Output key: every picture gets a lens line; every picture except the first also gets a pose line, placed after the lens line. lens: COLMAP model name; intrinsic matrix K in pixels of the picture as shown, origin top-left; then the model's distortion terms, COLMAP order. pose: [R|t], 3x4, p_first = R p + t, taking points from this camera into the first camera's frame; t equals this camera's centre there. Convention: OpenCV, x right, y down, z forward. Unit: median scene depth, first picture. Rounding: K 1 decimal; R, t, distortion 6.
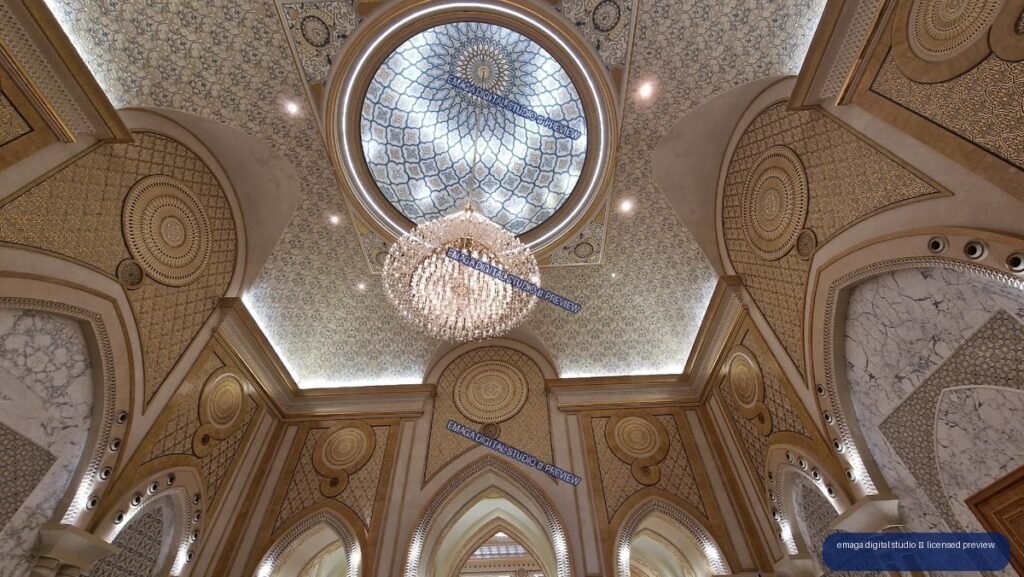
lens RADIAL K [[425.2, 0, 507.1], [0, 425.2, 286.9], [0, 0, 1]] dist [0.013089, -0.005596]
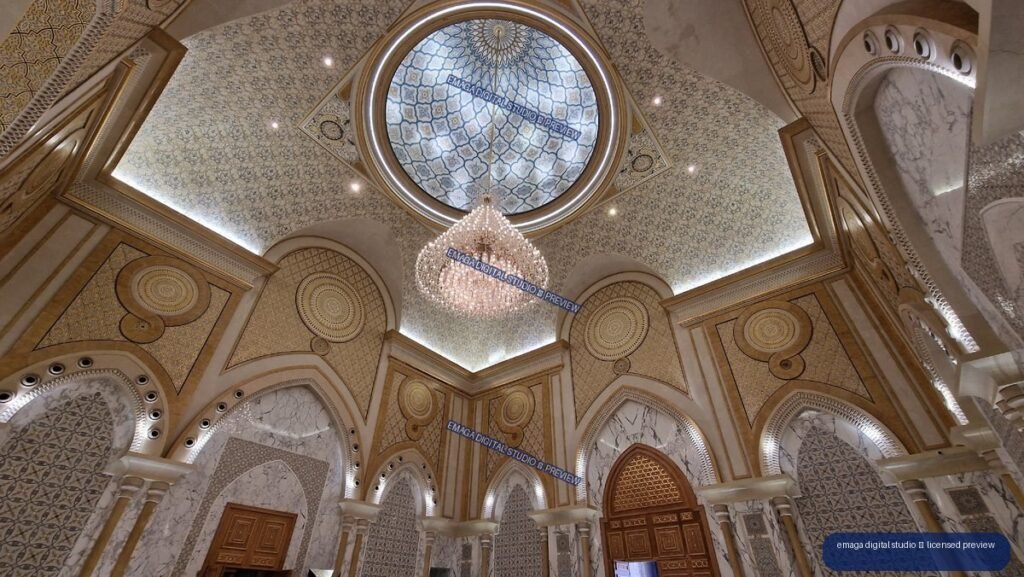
lens RADIAL K [[425.2, 0, 507.1], [0, 425.2, 286.9], [0, 0, 1]] dist [0.013089, -0.005596]
pose [[0.806902, -0.346414, -0.478441, 0.409746], [0.416470, 0.908039, 0.044925, -0.009222], [0.418881, -0.235507, 0.876970, -0.010177]]
